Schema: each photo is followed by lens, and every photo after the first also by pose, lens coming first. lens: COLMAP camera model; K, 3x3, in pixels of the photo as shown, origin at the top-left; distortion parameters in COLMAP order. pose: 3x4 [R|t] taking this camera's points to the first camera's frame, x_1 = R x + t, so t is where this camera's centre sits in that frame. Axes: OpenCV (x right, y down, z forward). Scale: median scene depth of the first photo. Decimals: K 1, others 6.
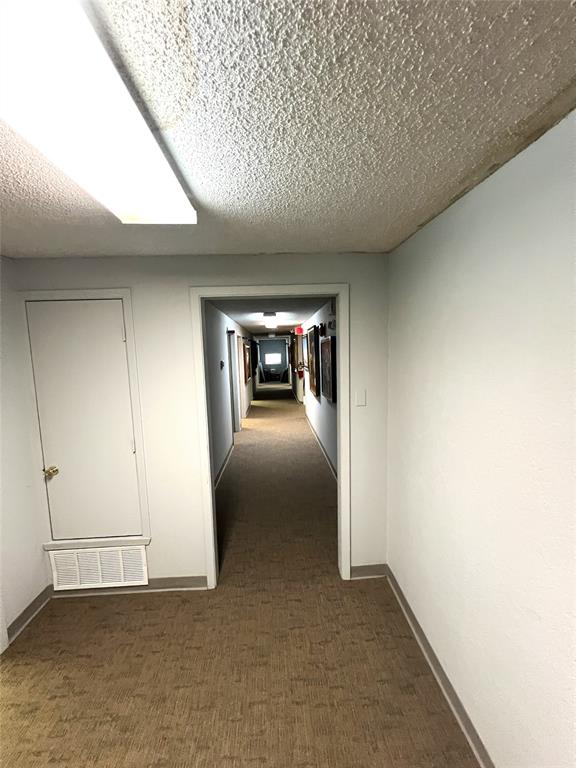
lens RADIAL K [[309.8, 0, 288.2], [0, 309.8, 384.3], [0, 0, 1]] dist [0.002040, -0.000342]
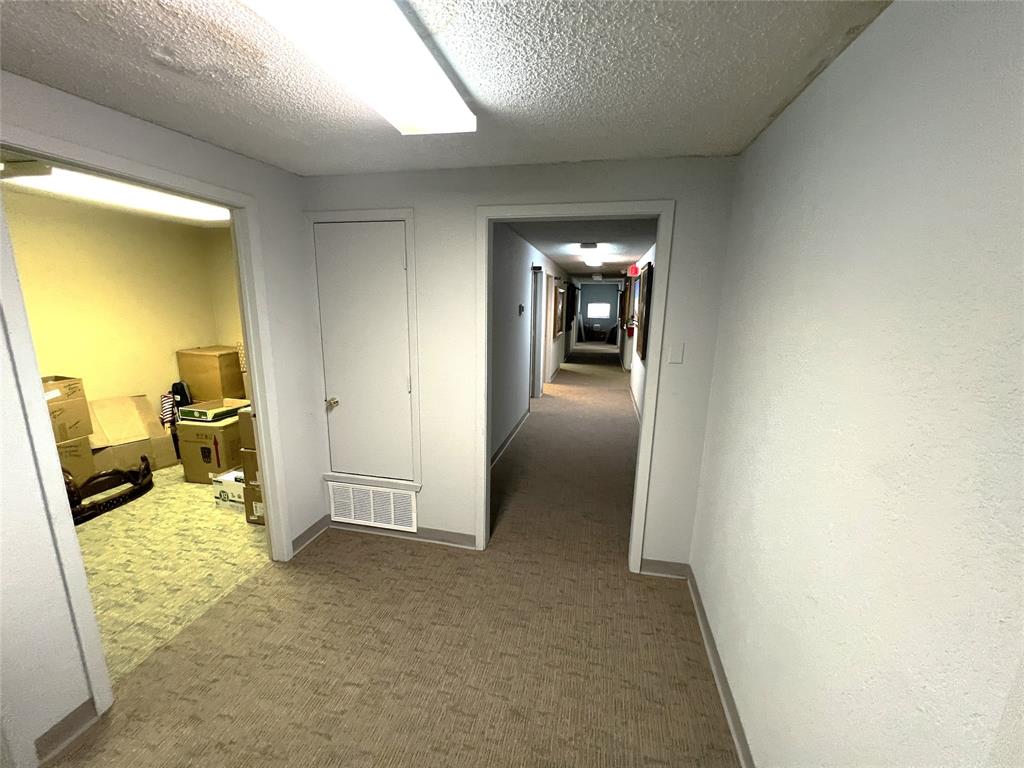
lens RADIAL K [[413.1, 0, 512.0], [0, 413.1, 385.2], [0, 0, 1]] dist [0.002040, -0.000342]
pose [[0.964769, 0.097879, -0.244213, 0.097992], [-0.073715, 0.991607, 0.106216, 0.045224], [0.252560, -0.084471, 0.963887, -0.110599]]
